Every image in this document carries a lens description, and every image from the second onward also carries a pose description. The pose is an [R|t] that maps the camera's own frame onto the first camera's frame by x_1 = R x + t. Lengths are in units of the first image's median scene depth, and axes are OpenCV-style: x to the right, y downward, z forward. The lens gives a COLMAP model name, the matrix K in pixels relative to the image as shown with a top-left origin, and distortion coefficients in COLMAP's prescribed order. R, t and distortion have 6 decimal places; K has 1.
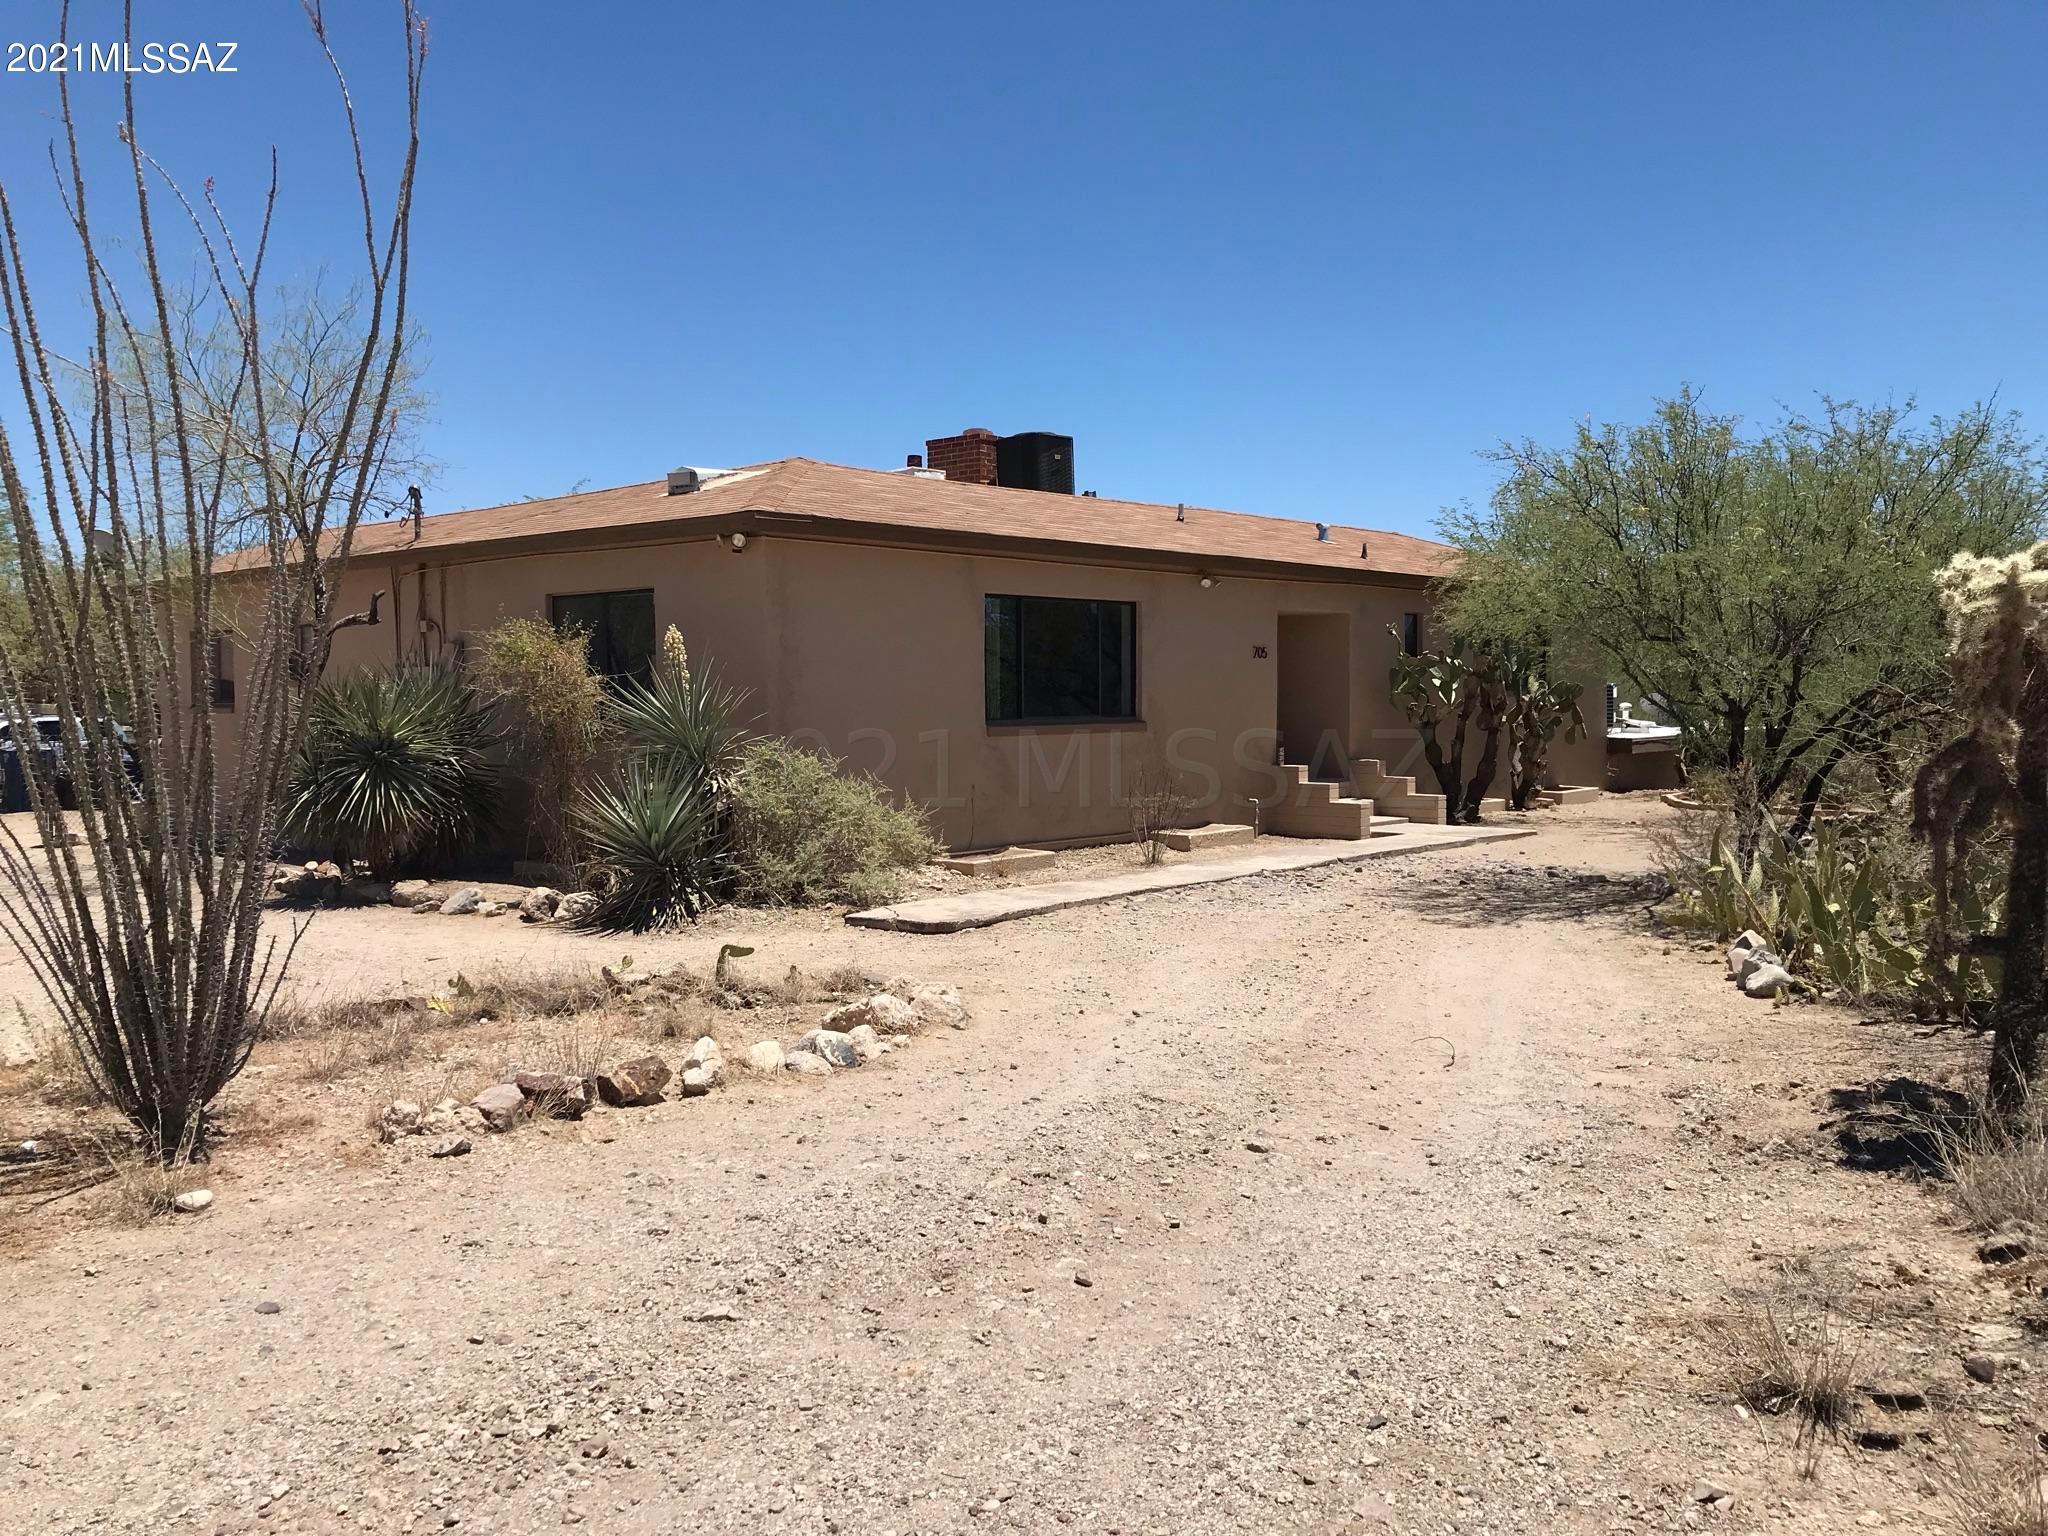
lens RADIAL K [[1686.9, 0, 1024.0], [0, 1686.9, 768.0], [0, 0, 1]] dist [0.088387, -0.000724]
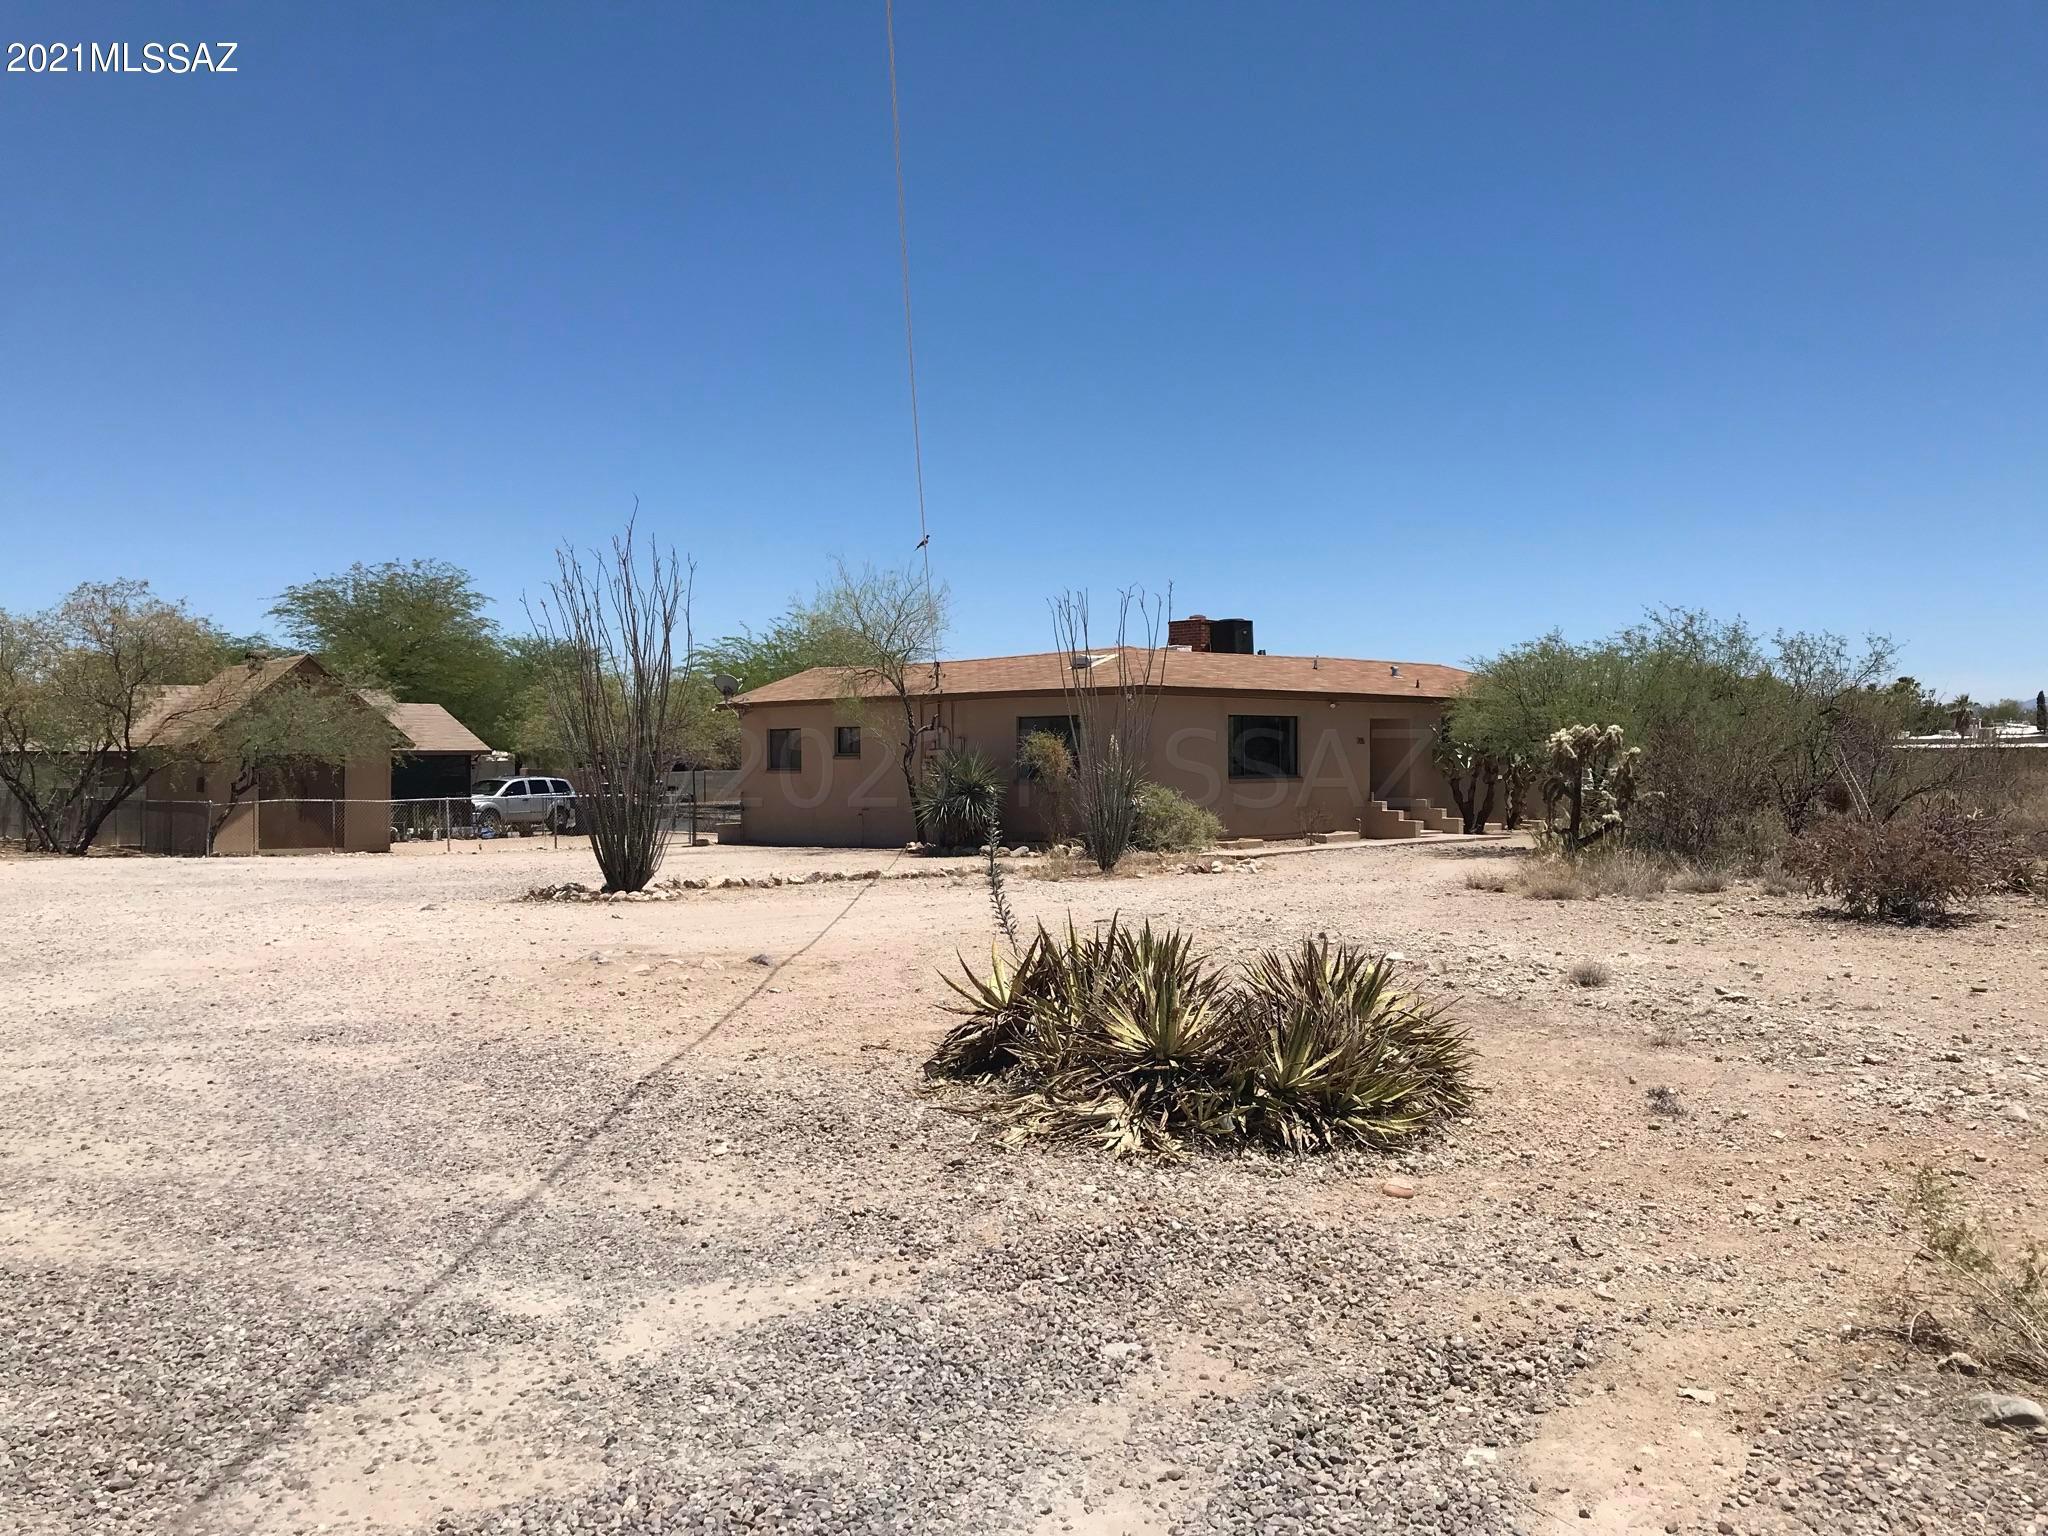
lens RADIAL K [[1686.9, 0, 1024.0], [0, 1686.9, 768.0], [0, 0, 1]] dist [0.088387, -0.000724]
pose [[0.998894, -0.001926, -0.046978, -0.149445], [0.000016, 0.999175, -0.040612, 0.038836], [0.047017, 0.040566, 0.998070, -0.917841]]
